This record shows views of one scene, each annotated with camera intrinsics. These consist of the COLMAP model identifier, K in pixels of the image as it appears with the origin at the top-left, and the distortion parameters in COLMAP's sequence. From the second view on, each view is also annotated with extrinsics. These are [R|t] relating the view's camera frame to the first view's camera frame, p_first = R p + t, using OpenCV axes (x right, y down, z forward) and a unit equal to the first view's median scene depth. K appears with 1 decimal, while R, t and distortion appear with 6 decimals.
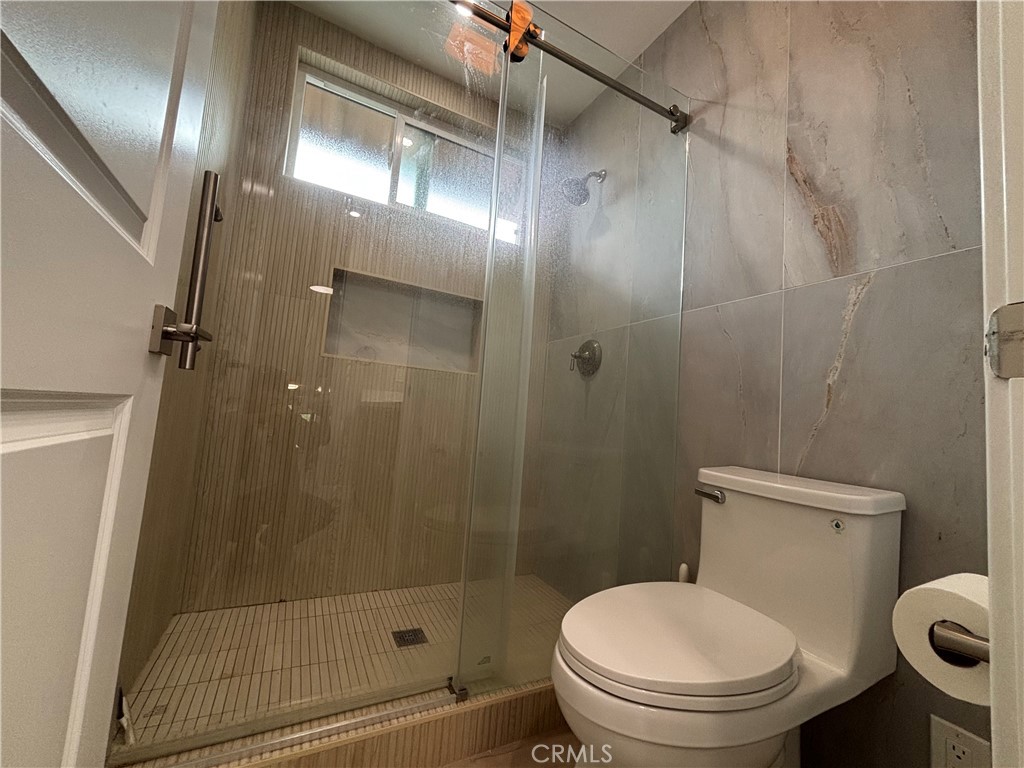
lens RADIAL K [[412.1, 0, 512.0], [0, 412.1, 384.0], [0, 0, 1]] dist [0.001210, 0.000277]
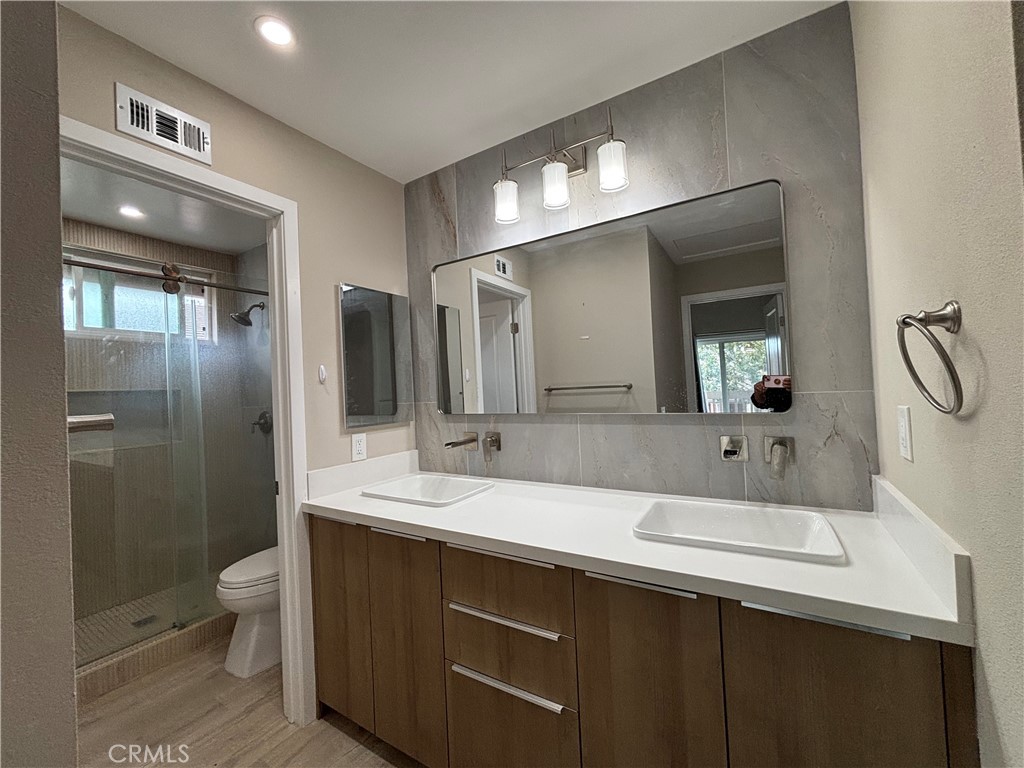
lens RADIAL K [[412.1, 0, 512.0], [0, 412.1, 384.0], [0, 0, 1]] dist [0.001210, 0.000277]
pose [[0.856258, -0.106595, 0.505431, 0.319680], [0.066874, 0.993117, 0.096155, -0.453710], [-0.512202, -0.048533, 0.857493, -1.311366]]
